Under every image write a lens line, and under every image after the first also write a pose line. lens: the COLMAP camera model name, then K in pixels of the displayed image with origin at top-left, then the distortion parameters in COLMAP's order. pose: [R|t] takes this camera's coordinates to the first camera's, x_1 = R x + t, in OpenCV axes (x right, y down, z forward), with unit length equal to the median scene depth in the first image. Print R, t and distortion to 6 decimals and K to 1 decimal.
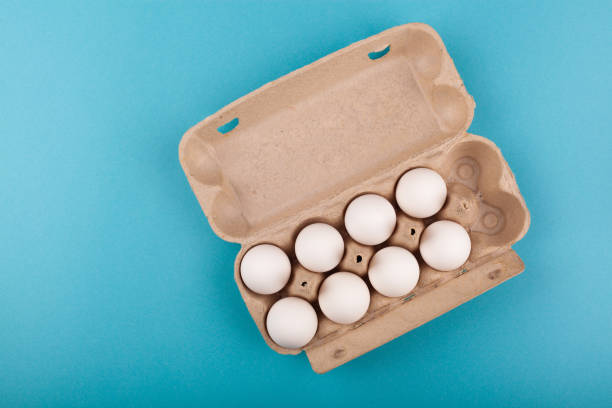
lens RADIAL K [[945.6, 0, 306.0], [0, 945.6, 204.0], [0, 0, 1]] dist [0.007401, 0.006865]
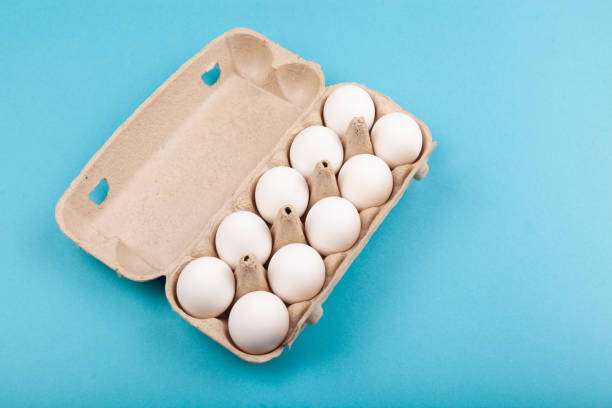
lens RADIAL K [[945.6, 0, 306.0], [0, 945.6, 204.0], [0, 0, 1]] dist [0.007401, 0.006865]
pose [[0.874048, -0.415204, 0.252280, -0.146066], [0.485493, 0.766031, -0.421300, 0.420576], [-0.018329, 0.490717, 0.871126, 0.202357]]
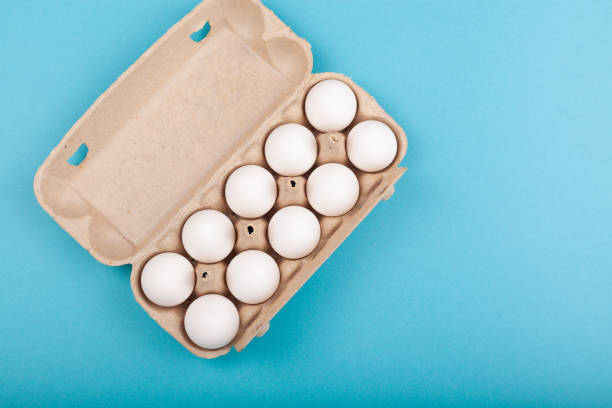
lens RADIAL K [[945.6, 0, 306.0], [0, 945.6, 204.0], [0, 0, 1]] dist [0.007401, 0.006865]
pose [[0.933333, -0.351050, 0.075191, 0.044044], [0.356844, 0.930104, -0.087000, 0.130655], [-0.039394, 0.108031, 0.993367, 0.048807]]
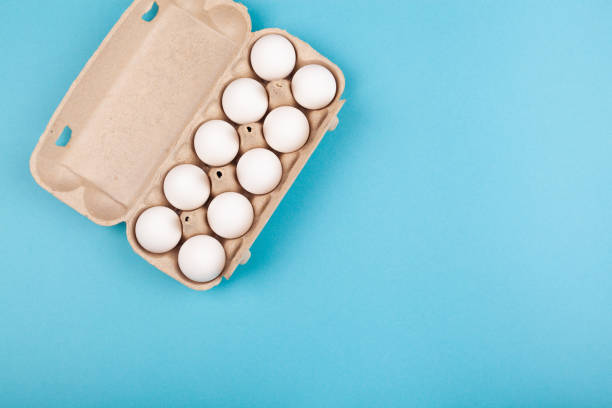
lens RADIAL K [[945.6, 0, 306.0], [0, 945.6, 204.0], [0, 0, 1]] dist [0.007401, 0.006865]
pose [[0.862457, -0.504141, 0.044838, 0.073007], [0.505980, 0.860975, -0.052026, 0.187121], [-0.012376, 0.067557, 0.997639, -0.095476]]
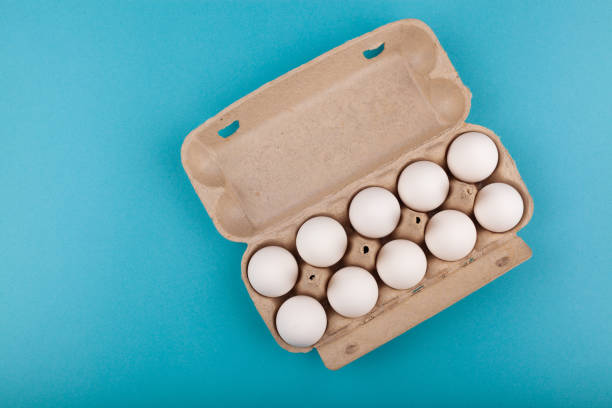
lens RADIAL K [[945.6, 0, 306.0], [0, 945.6, 204.0], [0, 0, 1]] dist [0.007401, 0.006865]
pose [[0.998794, -0.048675, 0.006368, -0.010507], [0.049025, 0.995712, -0.078447, 0.081660], [-0.002522, 0.078665, 0.996898, -0.000433]]
